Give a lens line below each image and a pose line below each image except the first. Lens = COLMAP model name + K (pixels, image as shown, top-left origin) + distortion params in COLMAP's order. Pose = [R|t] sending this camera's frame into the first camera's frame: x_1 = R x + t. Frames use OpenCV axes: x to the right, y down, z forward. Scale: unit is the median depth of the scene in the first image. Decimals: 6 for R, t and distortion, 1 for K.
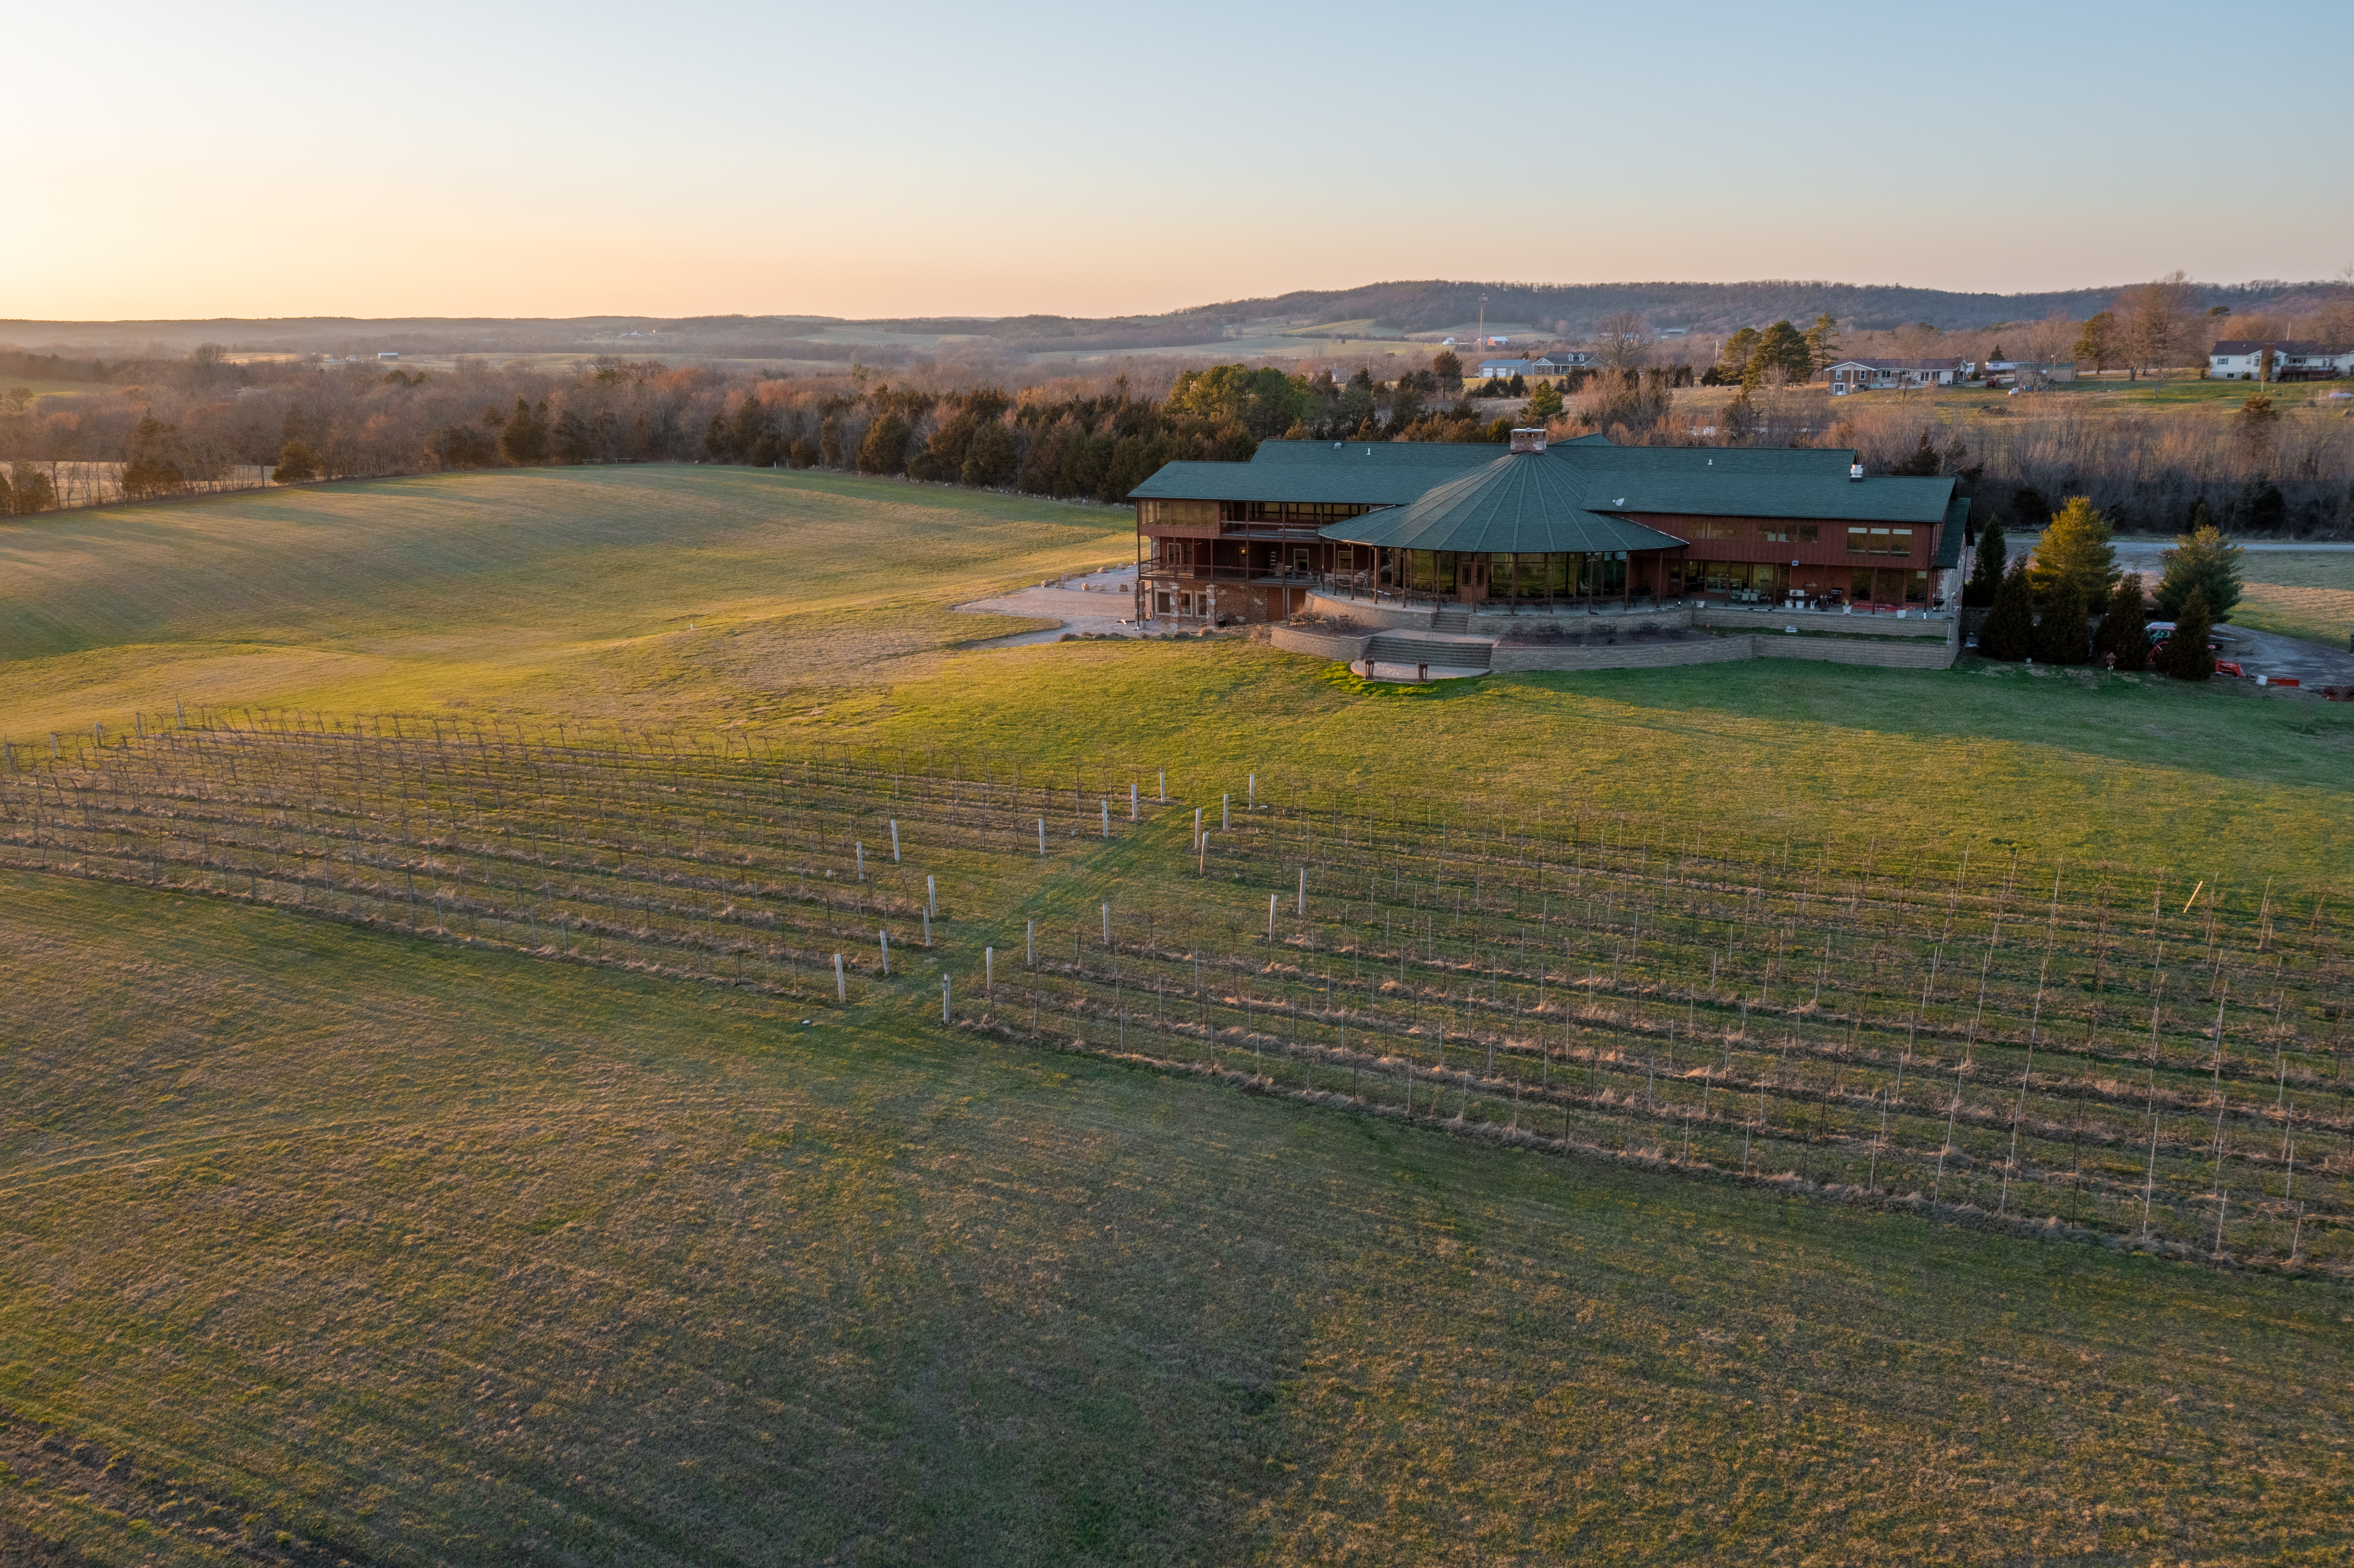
lens RADIAL K [[1873.5, 0, 1185.6], [0, 1873.5, 780.3], [0, 0, 1]] dist [-0.023244, 0.003399]
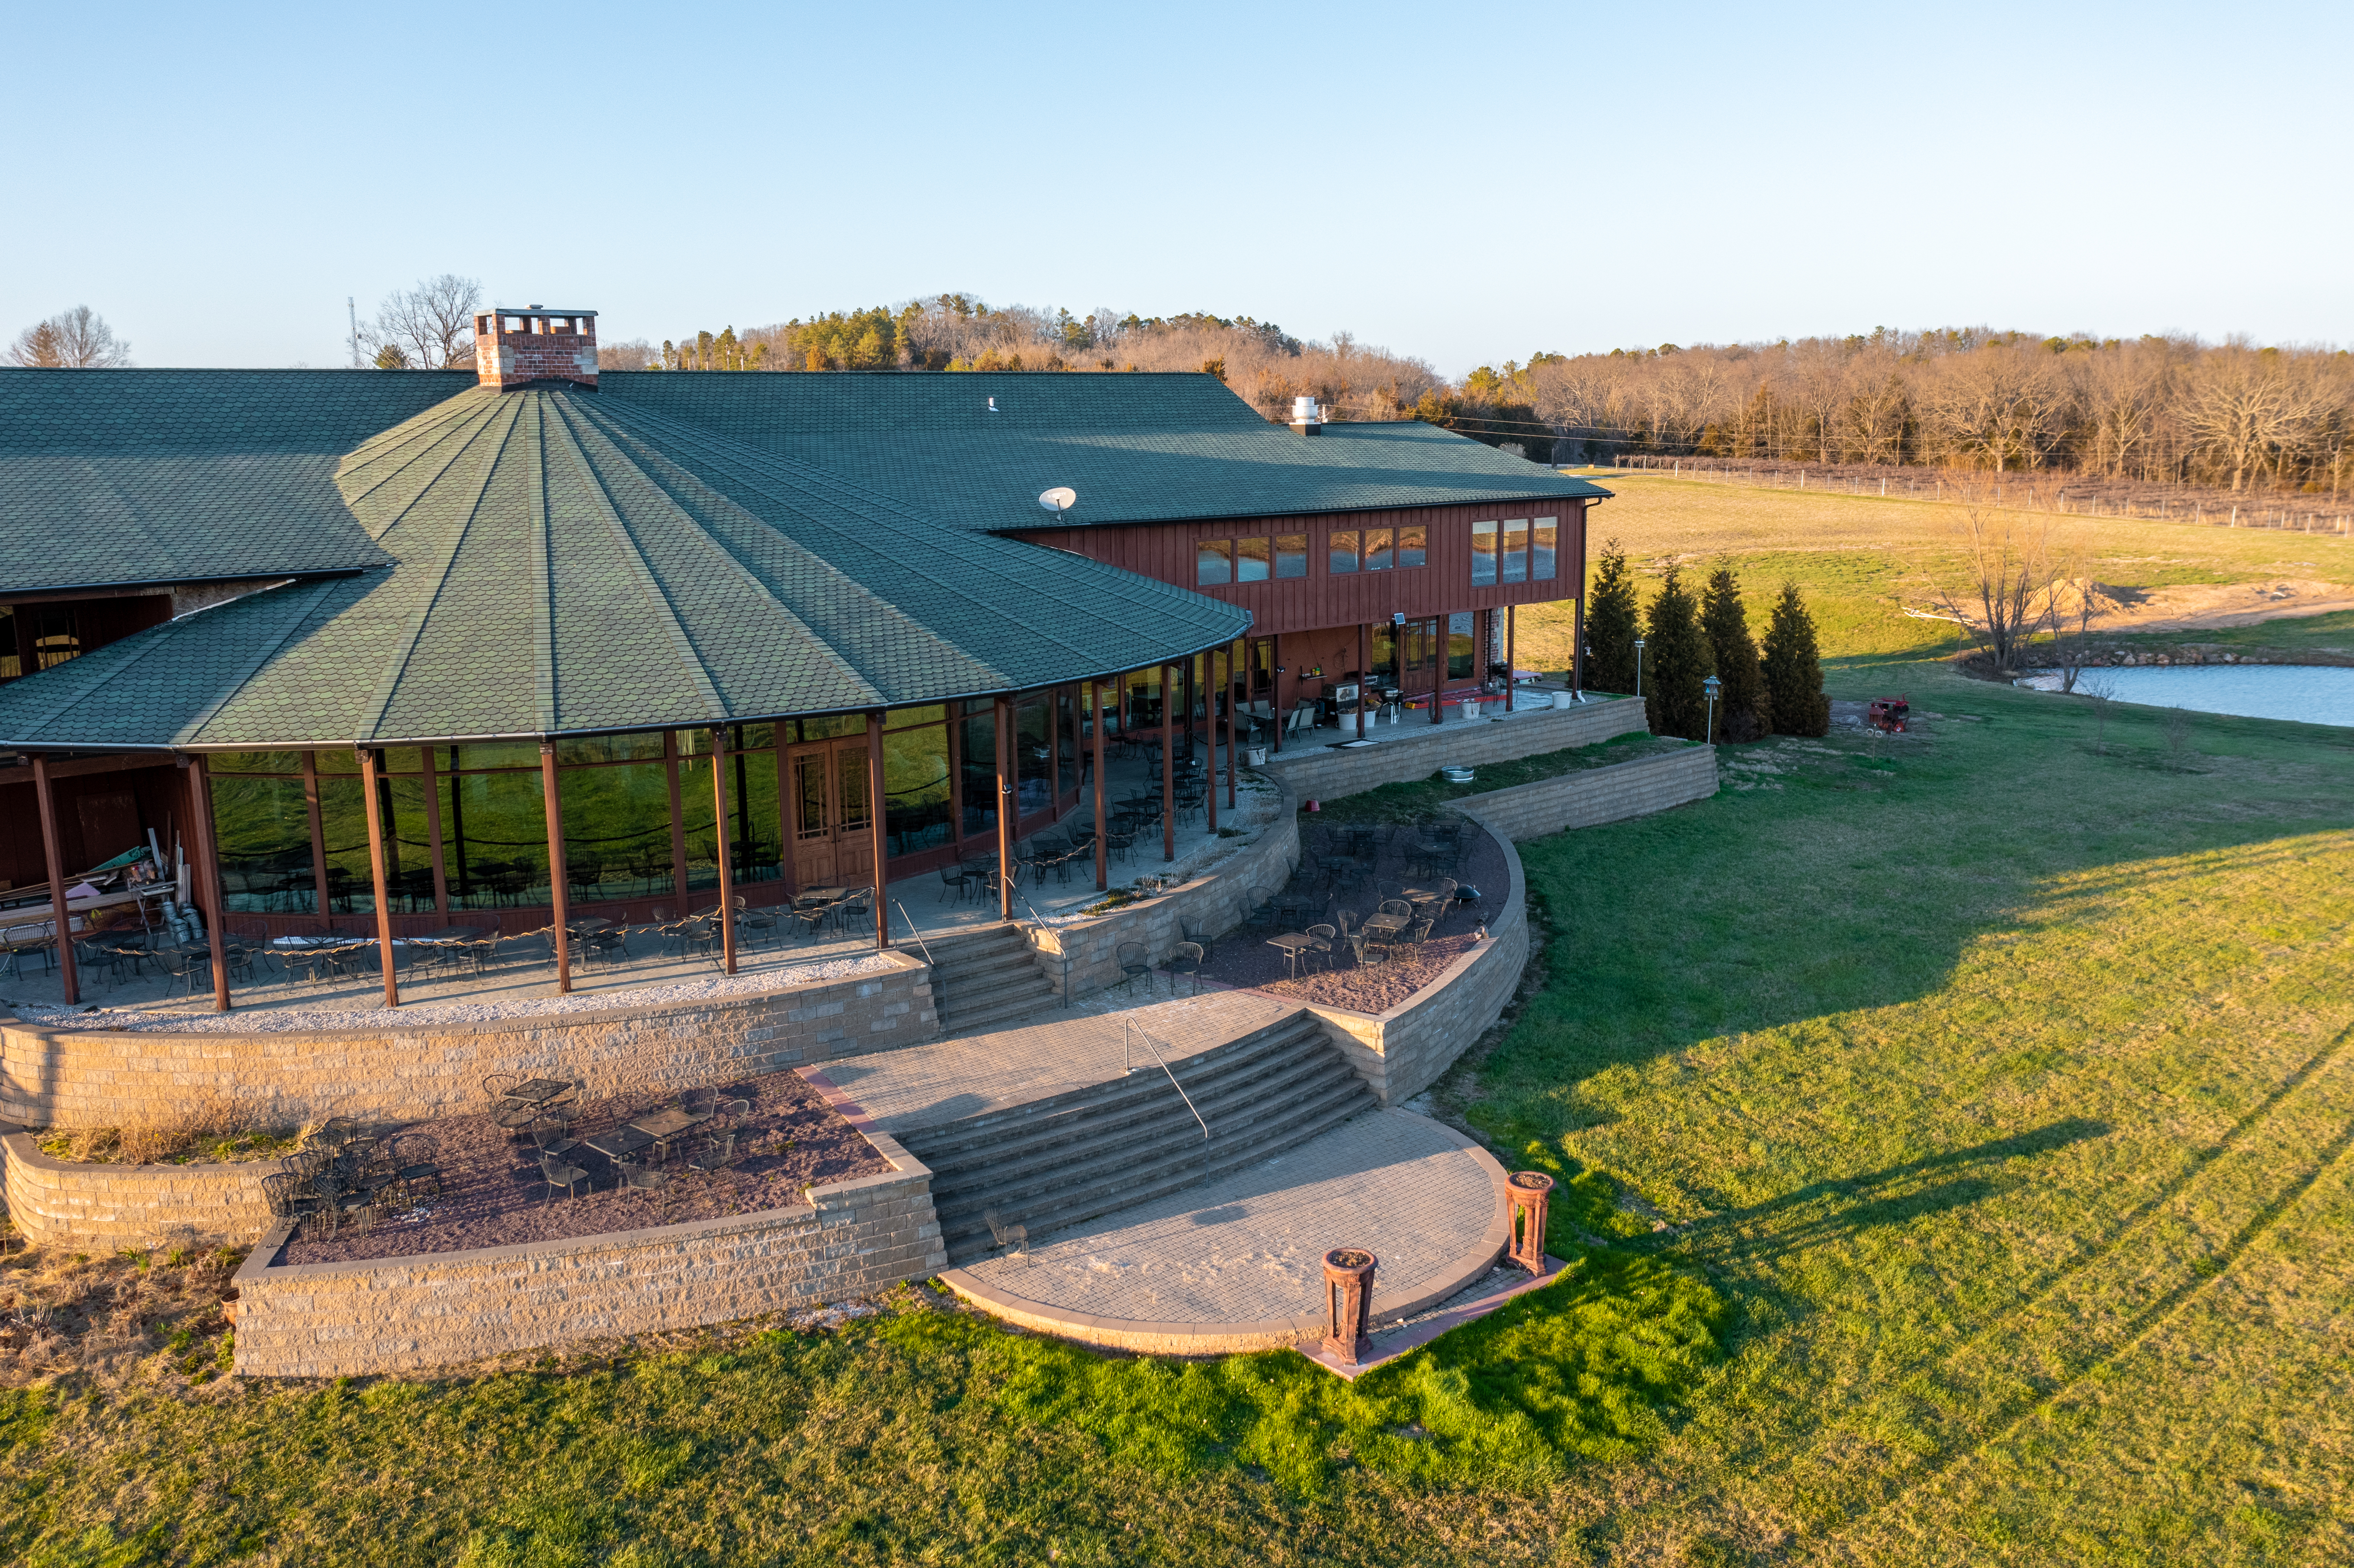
lens RADIAL K [[1855.9, 0, 1181.0], [0, 1855.9, 778.9], [0, 0, 1]] dist [-0.027806, -0.007574]
pose [[0.367878, -0.165672, 0.914997, -0.073026], [0.227802, 0.970073, 0.084056, -0.126621], [-0.901539, 0.177516, 0.394609, 0.882352]]
